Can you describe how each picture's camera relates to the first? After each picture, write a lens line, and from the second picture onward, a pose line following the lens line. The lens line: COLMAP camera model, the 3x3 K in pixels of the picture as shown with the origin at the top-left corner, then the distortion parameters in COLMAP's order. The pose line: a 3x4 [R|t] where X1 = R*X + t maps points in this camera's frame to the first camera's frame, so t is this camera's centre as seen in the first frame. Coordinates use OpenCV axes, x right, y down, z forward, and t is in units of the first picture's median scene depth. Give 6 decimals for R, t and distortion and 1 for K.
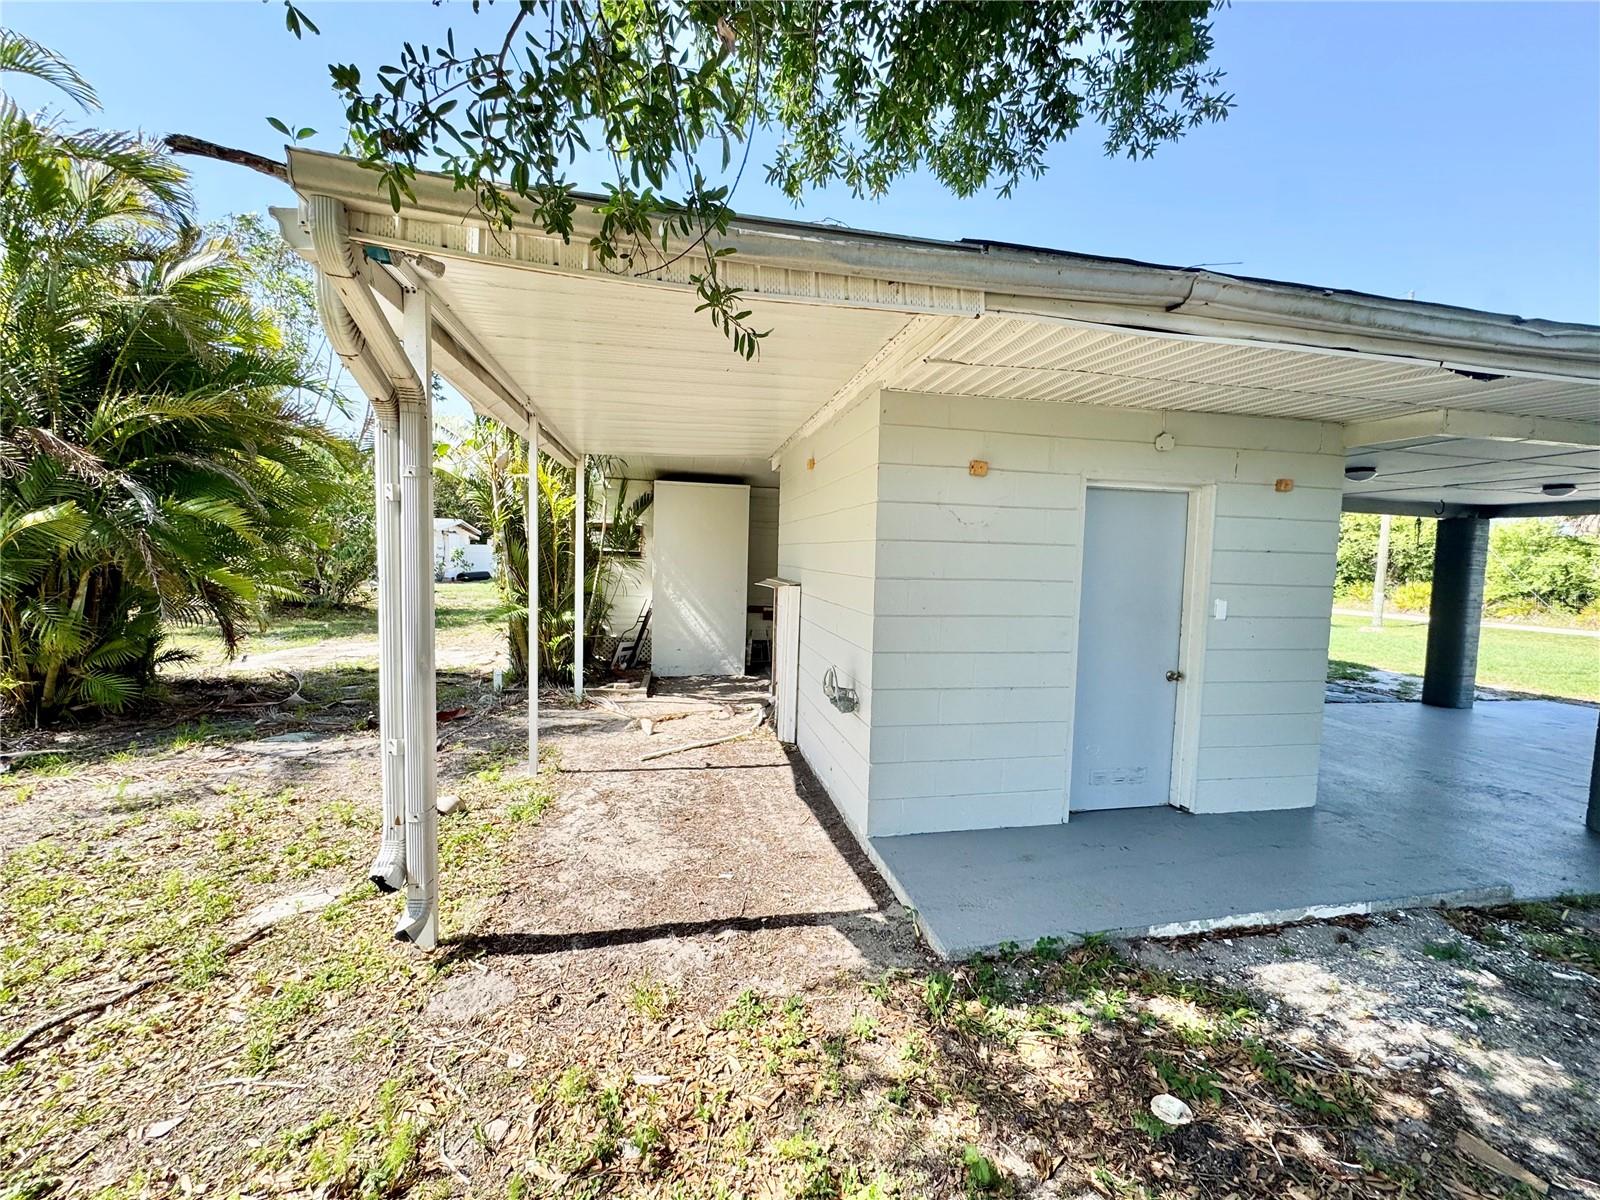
lens RADIAL K [[641.4, 0, 801.9], [0, 641.4, 601.8], [0, 0, 1]] dist [-0.004989, 0.001131]
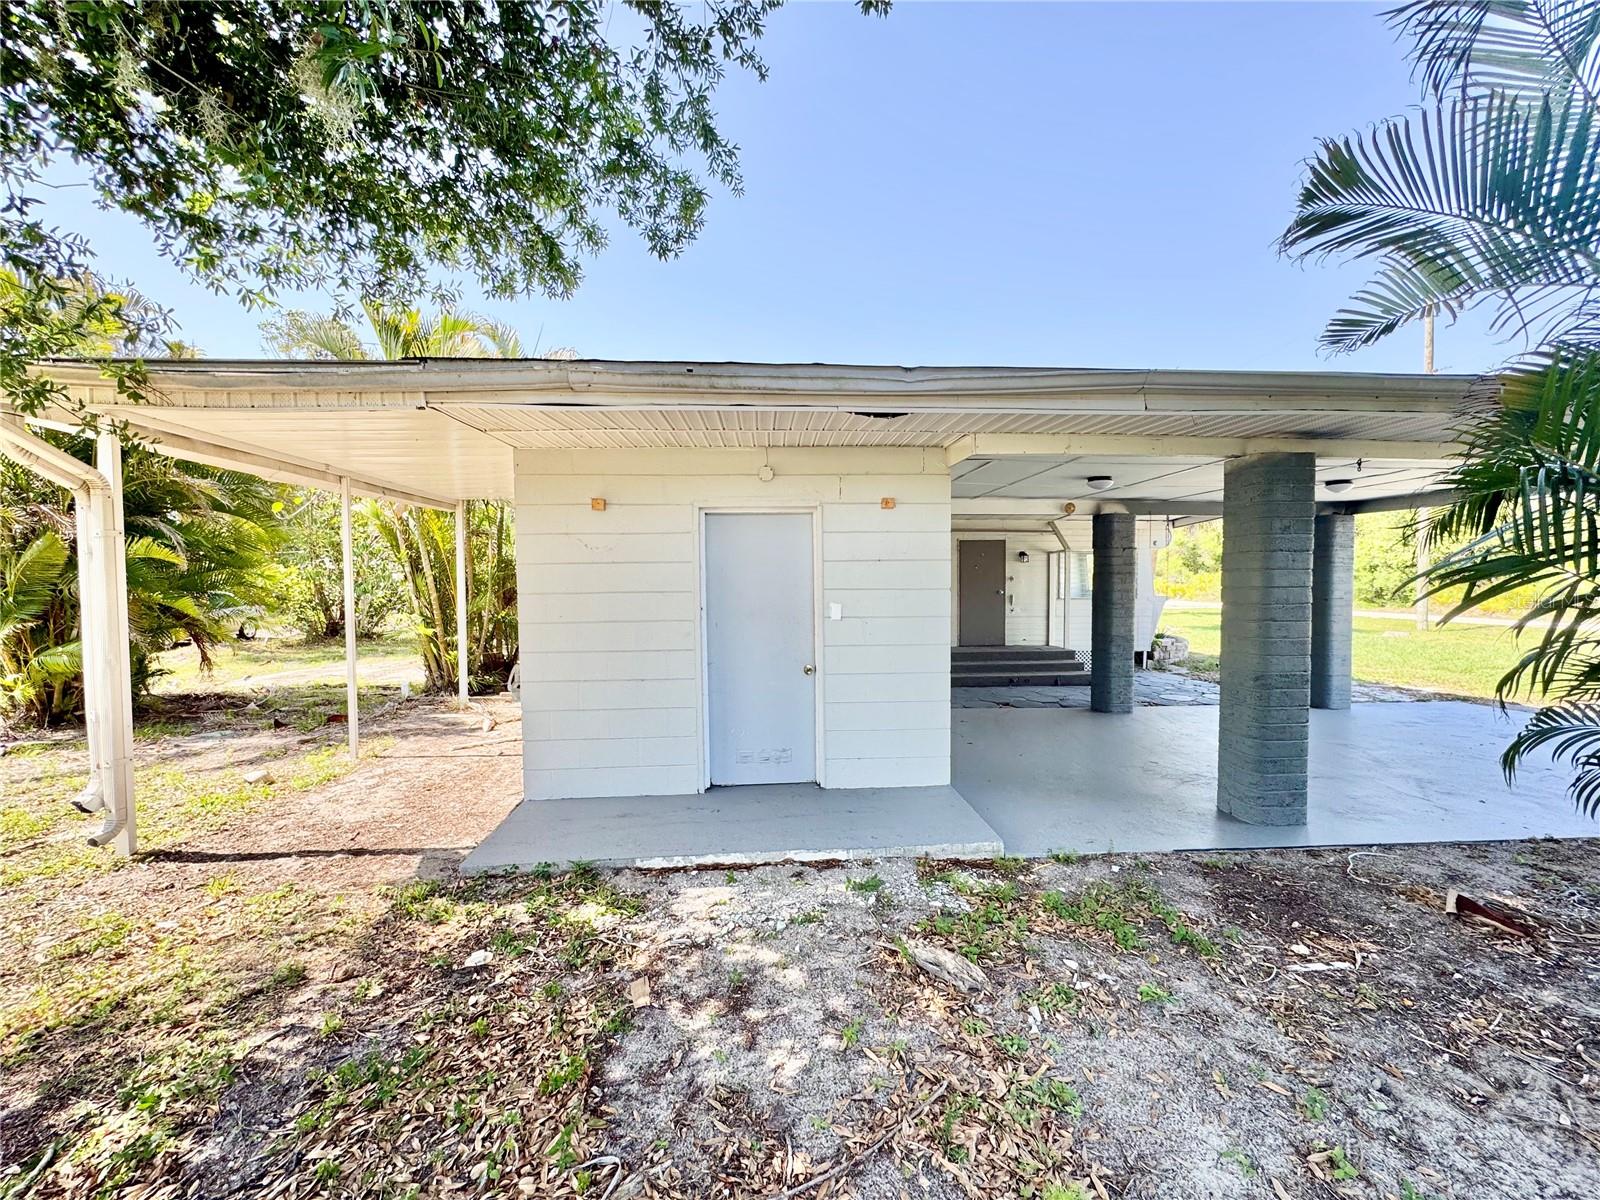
lens RADIAL K [[641.4, 0, 798.1], [0, 641.4, 601.6], [0, 0, 1]] dist [-0.004989, 0.001131]
pose [[0.991273, -0.030668, -0.128207, 1.021497], [0.026189, 0.998991, -0.036478, 0.048075], [0.129197, 0.032802, 0.991076, -0.237513]]
